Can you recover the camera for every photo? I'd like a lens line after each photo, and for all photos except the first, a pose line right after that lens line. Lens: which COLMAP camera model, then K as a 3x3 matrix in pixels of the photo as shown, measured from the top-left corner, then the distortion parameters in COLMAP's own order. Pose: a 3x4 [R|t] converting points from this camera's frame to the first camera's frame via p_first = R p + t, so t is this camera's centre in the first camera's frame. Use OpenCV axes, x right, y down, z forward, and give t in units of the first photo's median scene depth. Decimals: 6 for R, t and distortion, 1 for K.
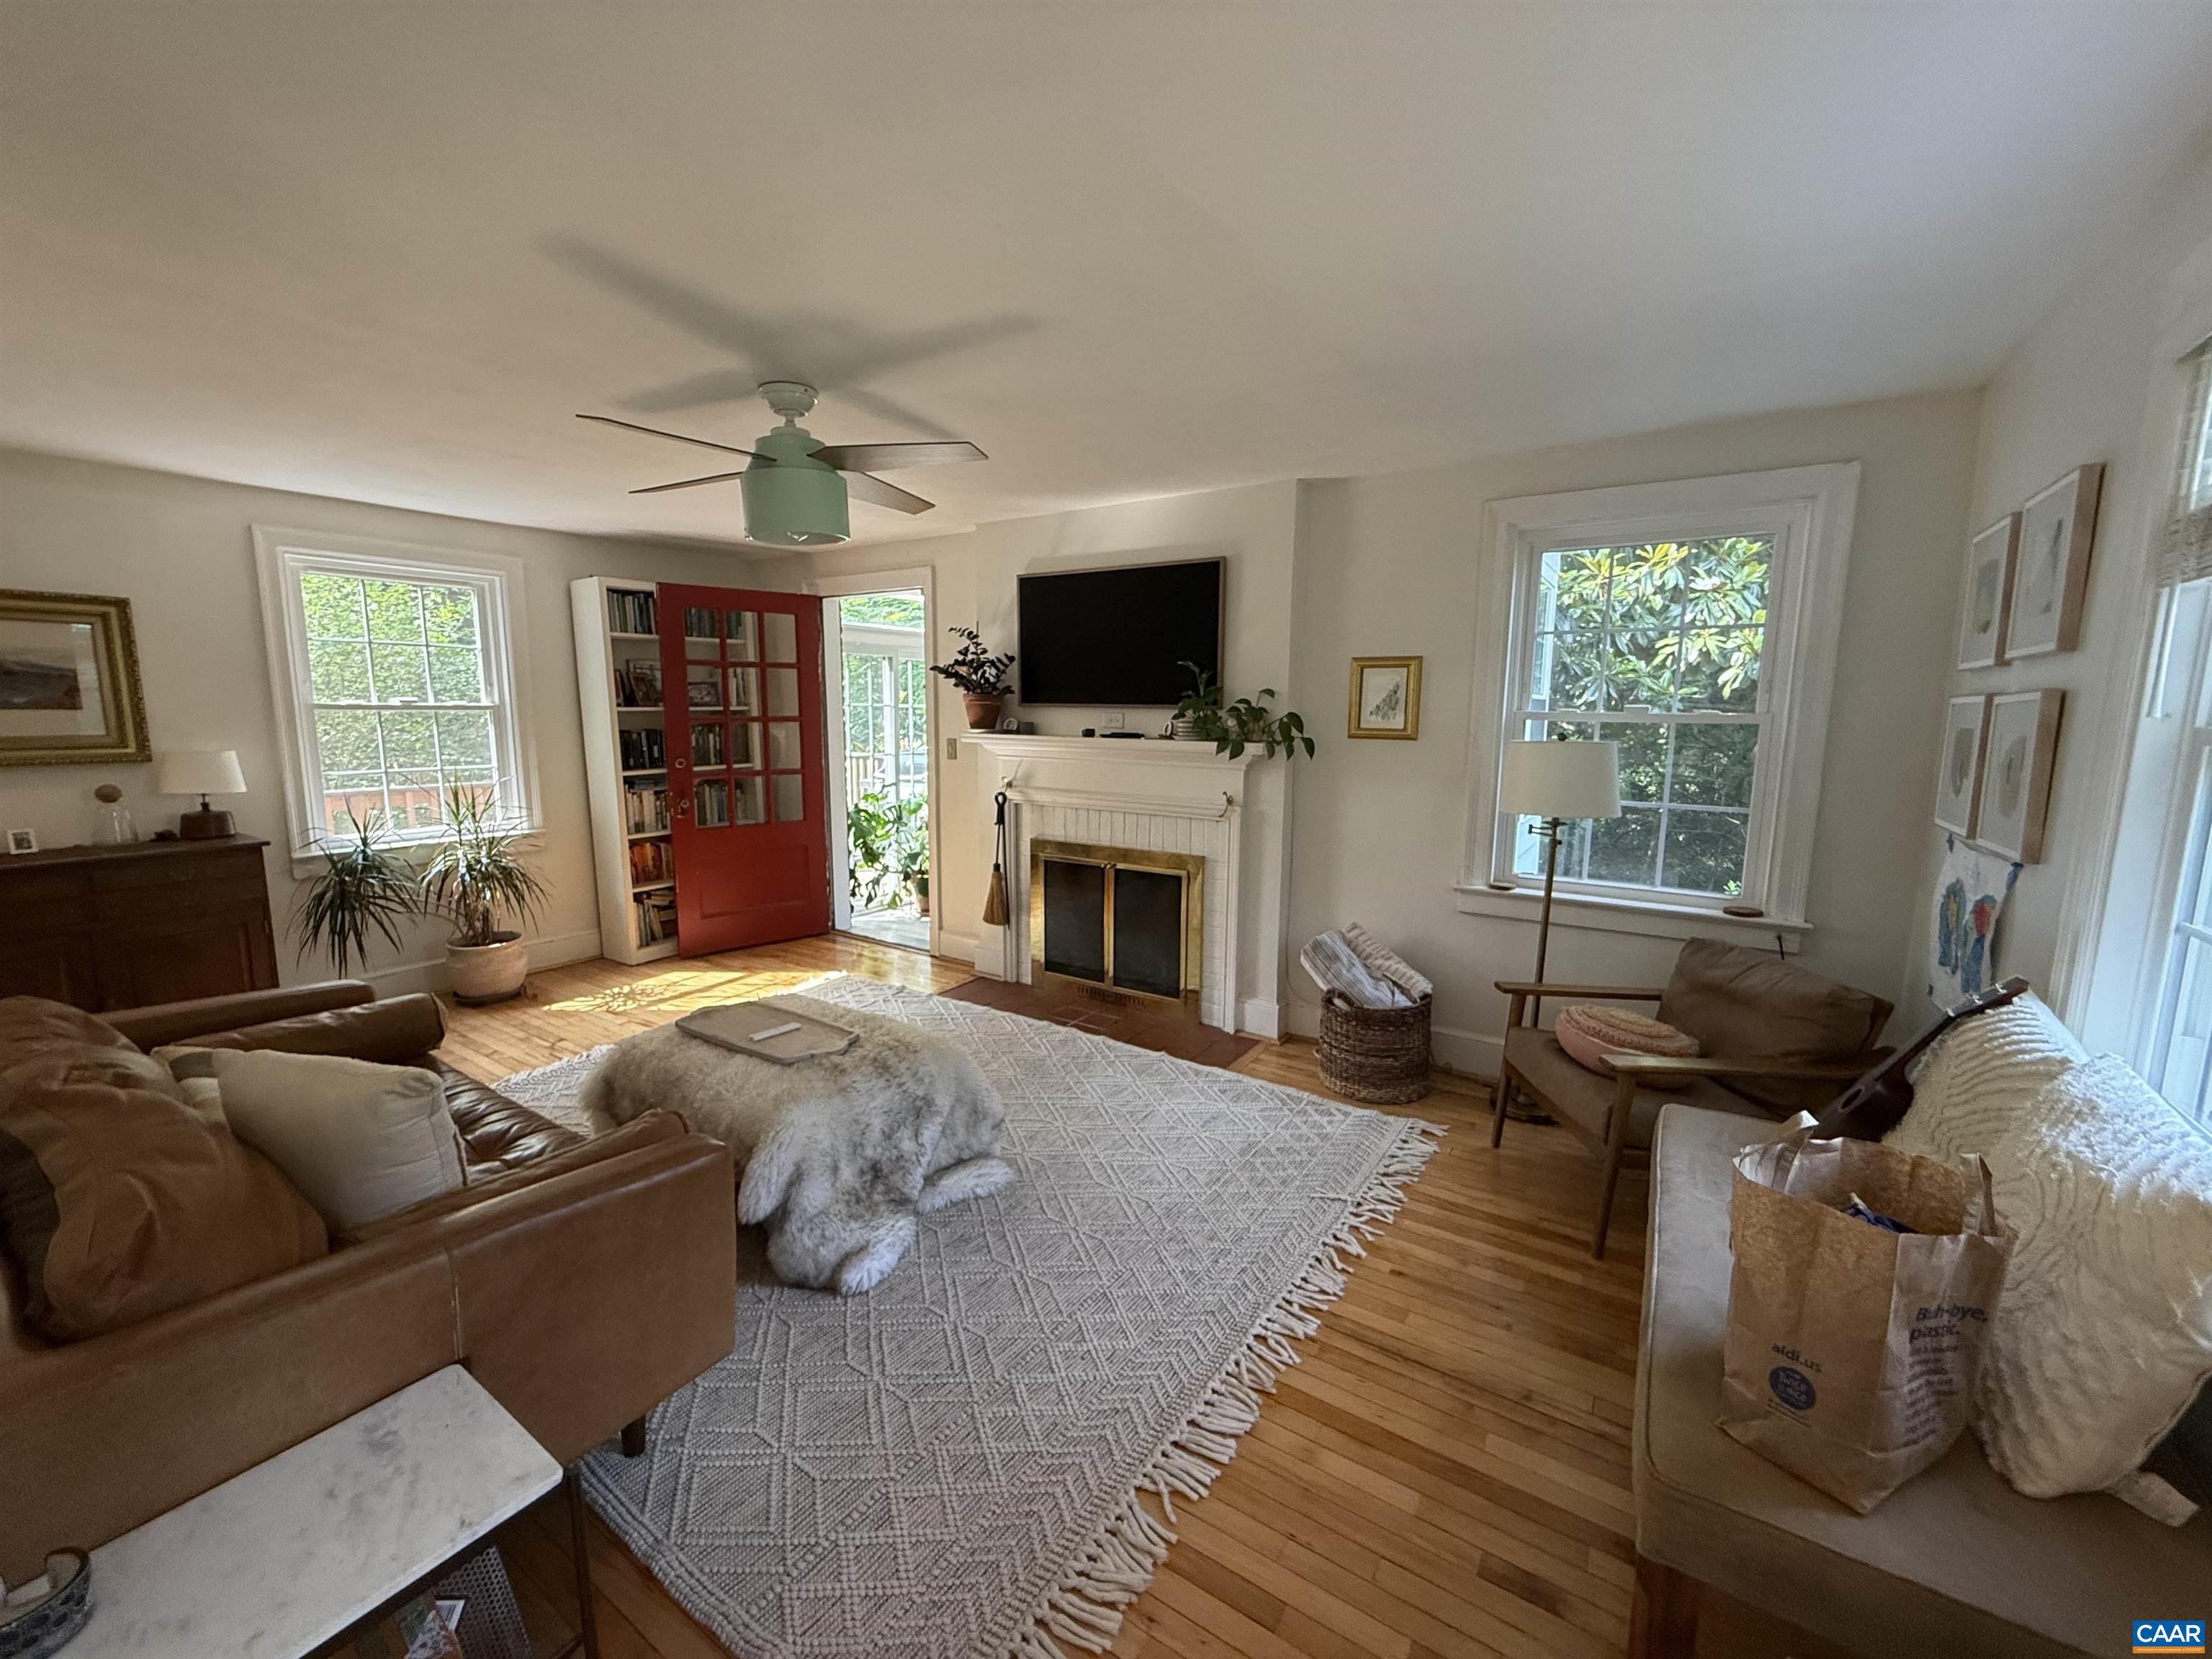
lens RADIAL K [[884.3, 0, 1105.5], [0, 884.3, 827.9], [0, 0, 1]] dist [-0.001406, 0.000451]
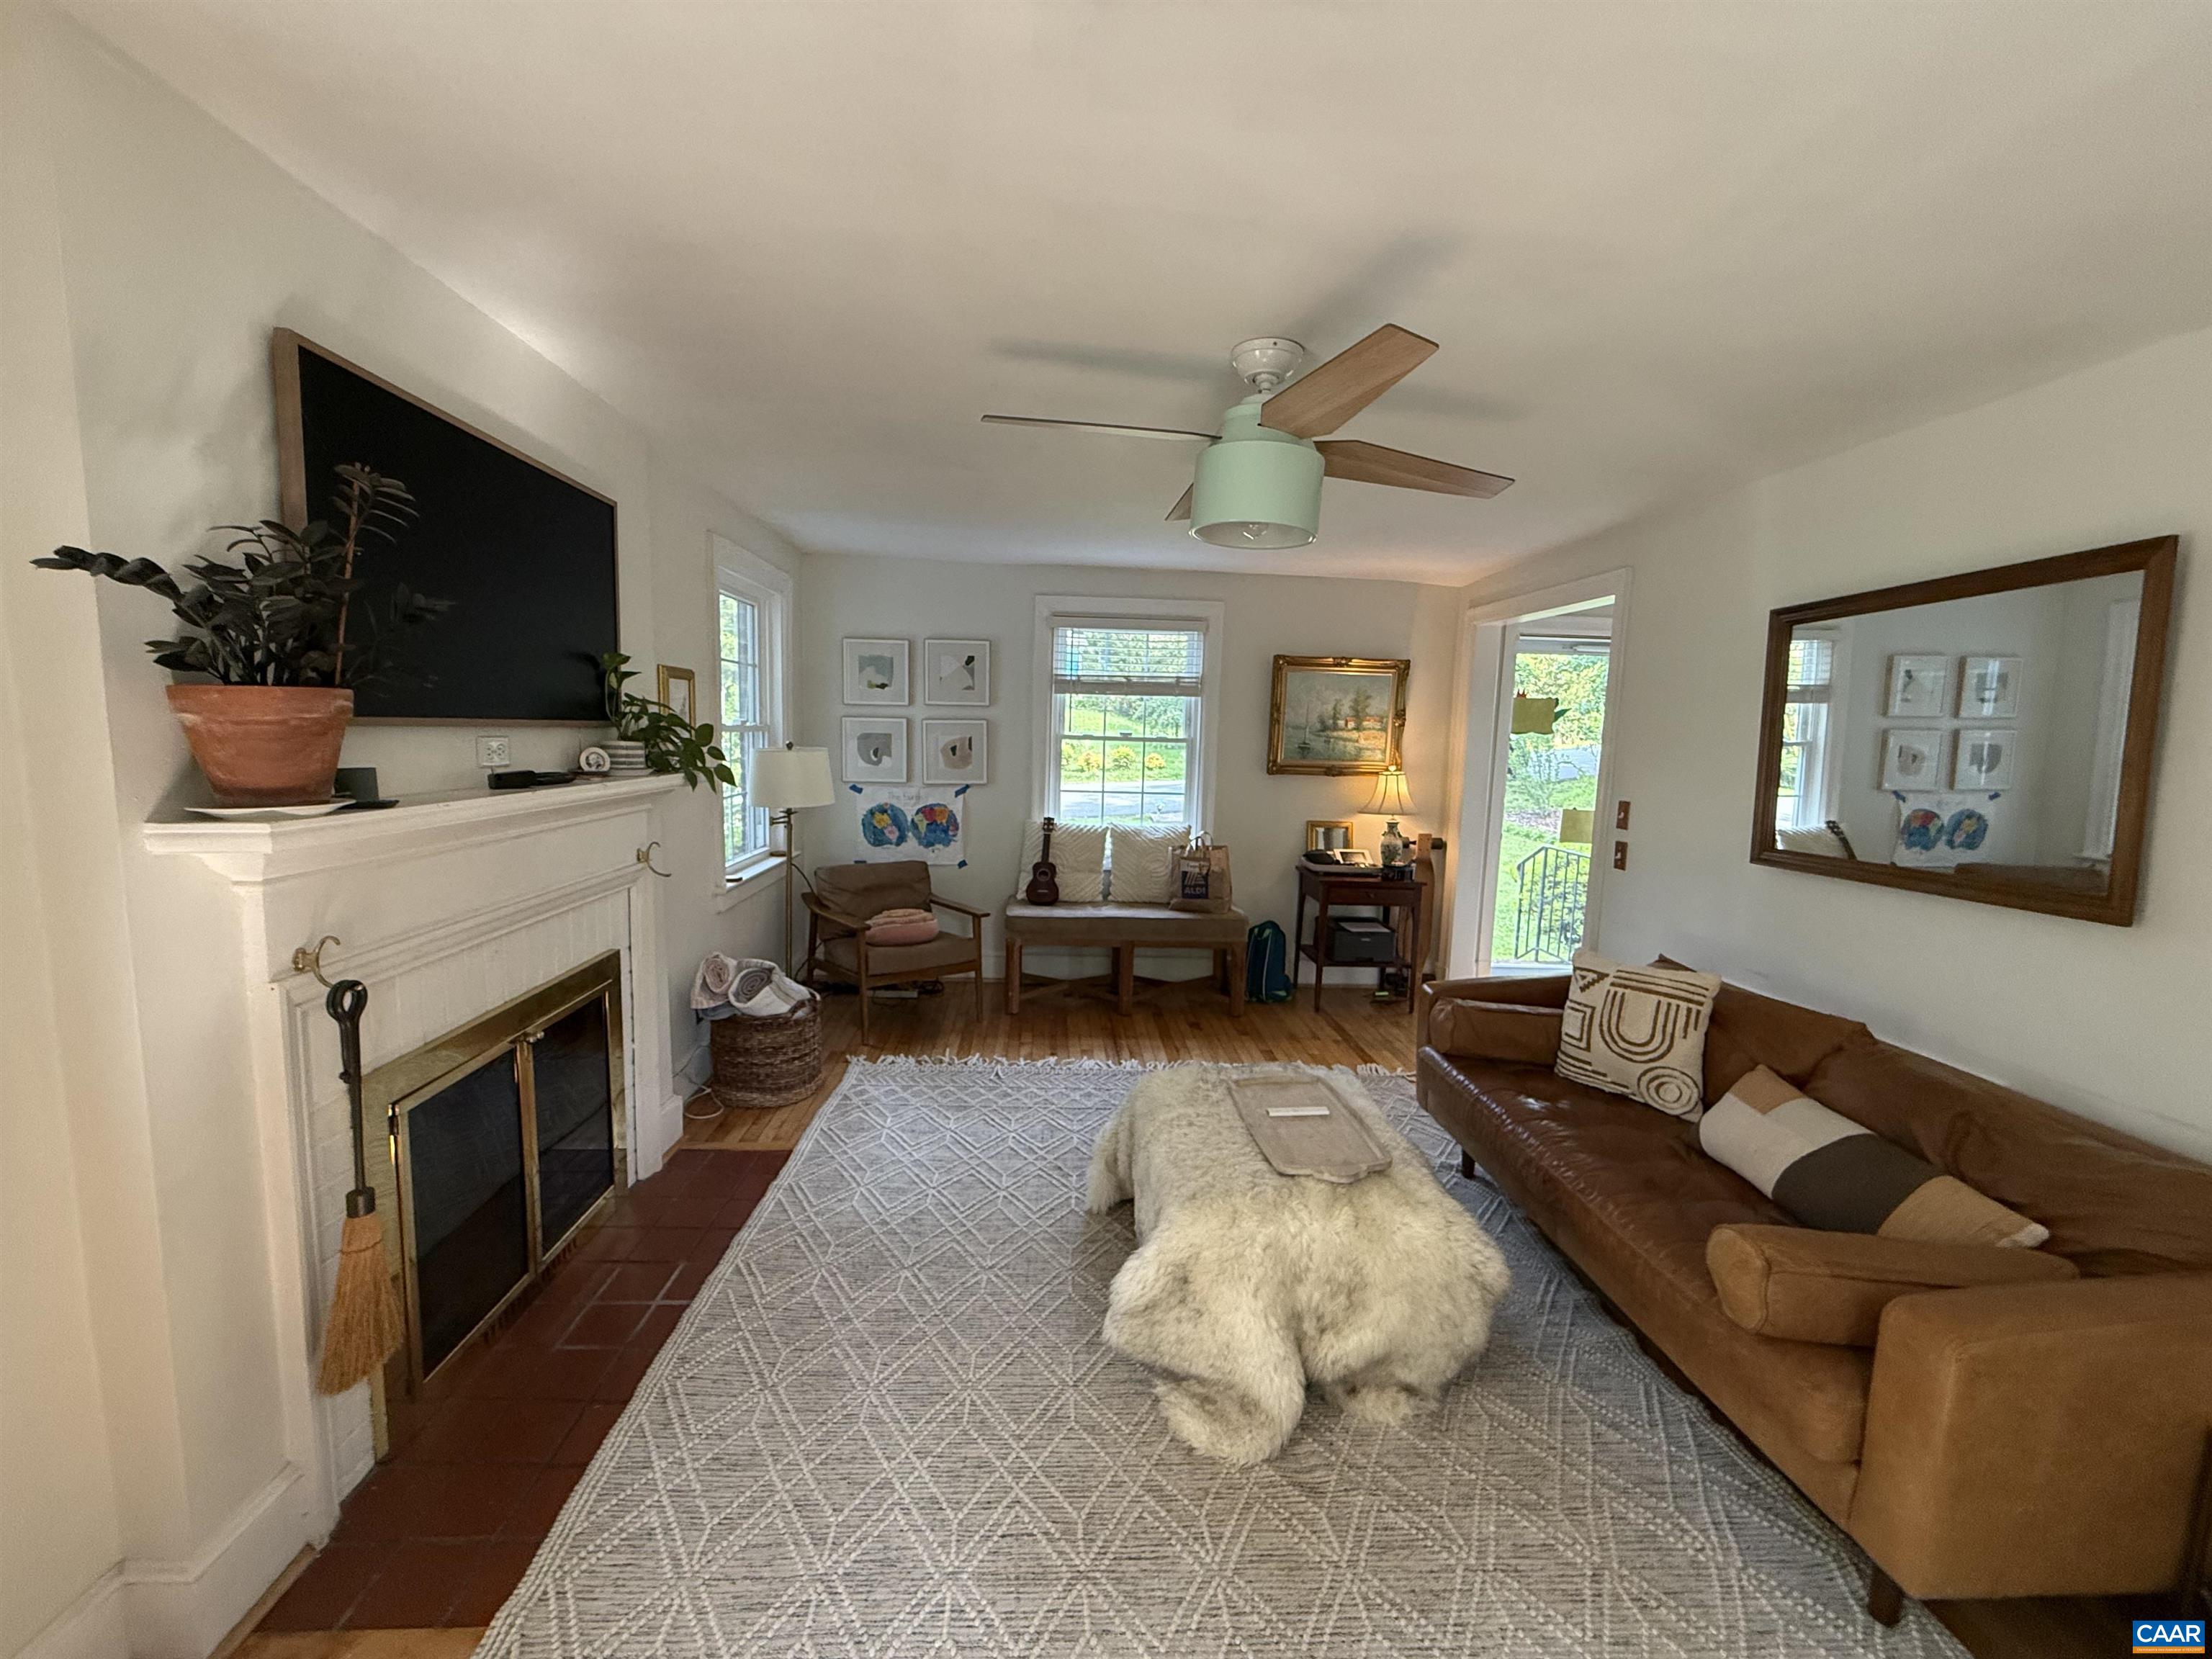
lens RADIAL K [[884.3, 0, 1106.0], [0, 884.3, 822.1], [0, 0, 1]] dist [-0.001406, 0.000451]
pose [[-0.604013, -0.106335, 0.789849, -0.590754], [0.082424, 0.977410, 0.194617, -0.150798], [-0.792701, 0.182654, -0.581604, 1.025242]]
